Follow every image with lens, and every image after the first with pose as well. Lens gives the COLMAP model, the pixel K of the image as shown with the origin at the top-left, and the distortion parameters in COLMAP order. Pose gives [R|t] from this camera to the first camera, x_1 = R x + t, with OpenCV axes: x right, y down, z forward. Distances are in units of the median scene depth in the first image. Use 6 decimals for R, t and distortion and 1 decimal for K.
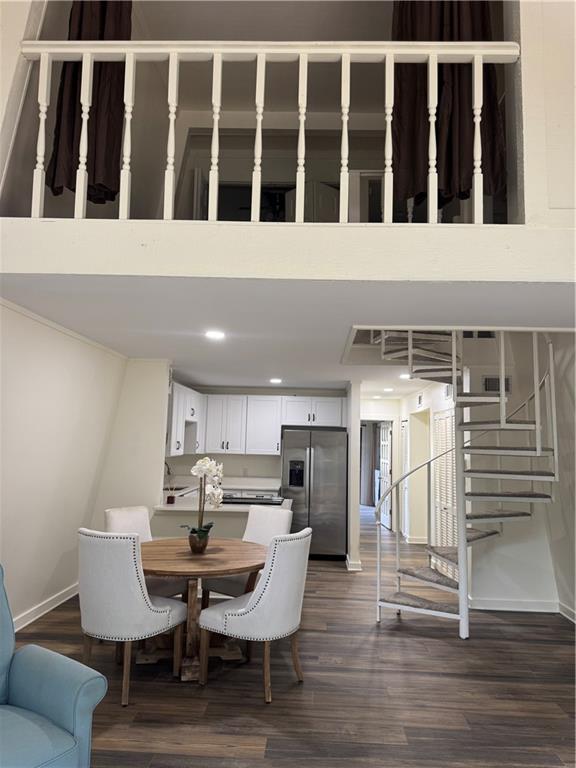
lens RADIAL K [[540.3, 0, 290.2], [0, 540.3, 388.3], [0, 0, 1]] dist [0.133520, -0.225246]
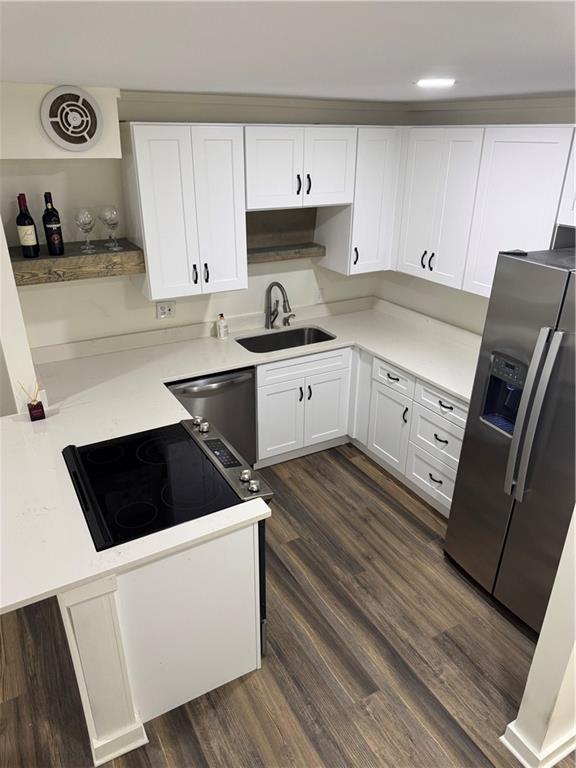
lens RADIAL K [[538.8, 0, 287.1], [0, 538.8, 387.0], [0, 0, 1]] dist [0.067468, -0.093355]
pose [[0.529304, 0.335103, -0.779450, 0.191542], [0.090562, 0.891132, 0.444615, -0.005315], [0.843585, -0.305926, 0.441332, 0.717470]]
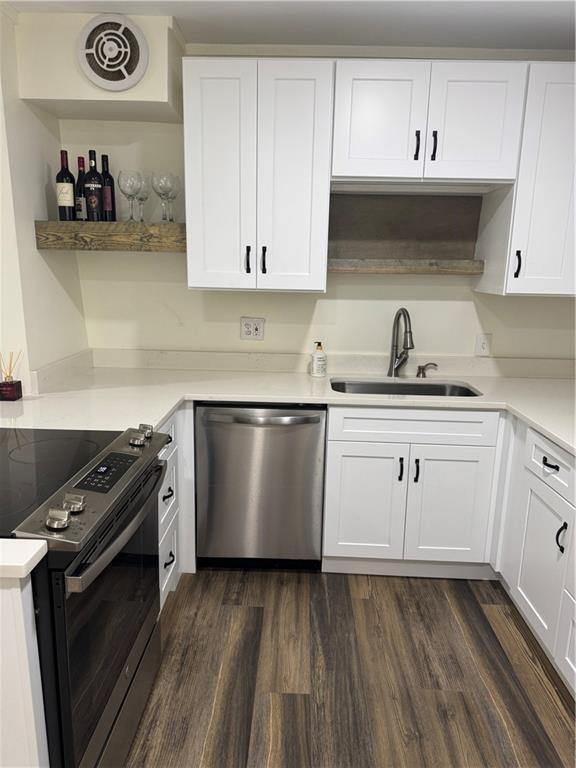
lens RADIAL K [[541.9, 0, 282.6], [0, 541.9, 388.8], [0, 0, 1]] dist [0.077956, -0.095319]
pose [[0.012828, 0.190417, -0.981619, 0.124110], [0.077370, 0.978568, 0.190836, 0.104217], [0.996920, -0.078396, -0.002180, 0.873537]]
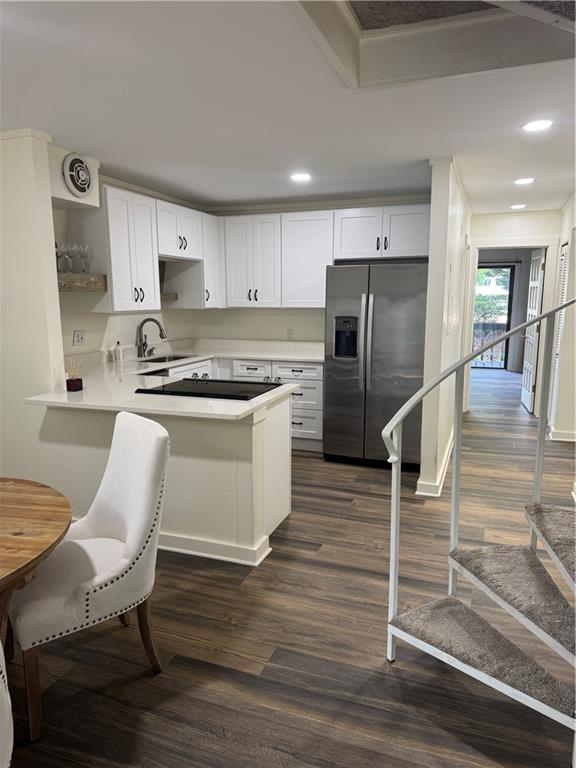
lens RADIAL K [[540.3, 0, 290.2], [0, 540.3, 388.3], [0, 0, 1]] dist [0.133520, -0.225246]
pose [[0.952446, 0.023051, -0.303835, 0.135308], [0.057630, 0.965511, 0.253906, 0.050853], [0.299209, -0.259342, 0.918268, 0.382046]]
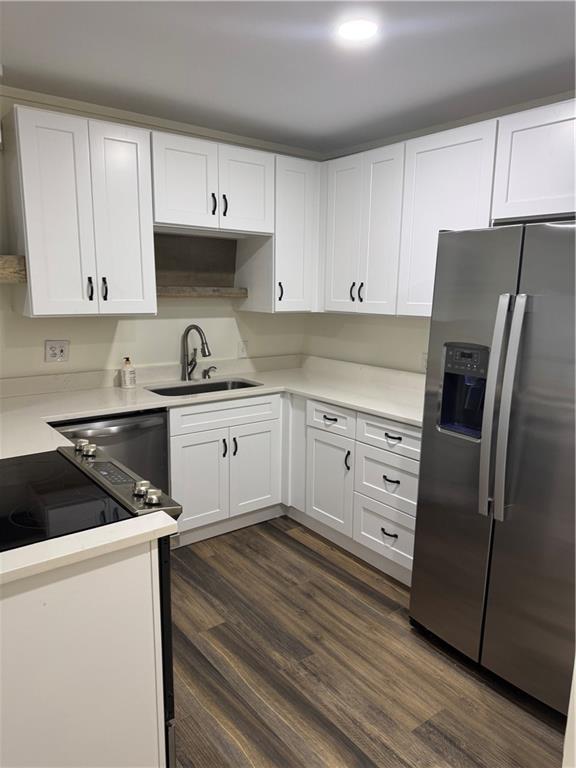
lens RADIAL K [[540.3, 0, 290.2], [0, 540.3, 388.3], [0, 0, 1]] dist [0.133520, -0.225246]
pose [[0.644273, 0.121756, -0.755041, 0.159436], [0.080214, 0.971043, 0.225034, 0.083768], [0.760577, -0.205548, 0.615851, 0.734078]]
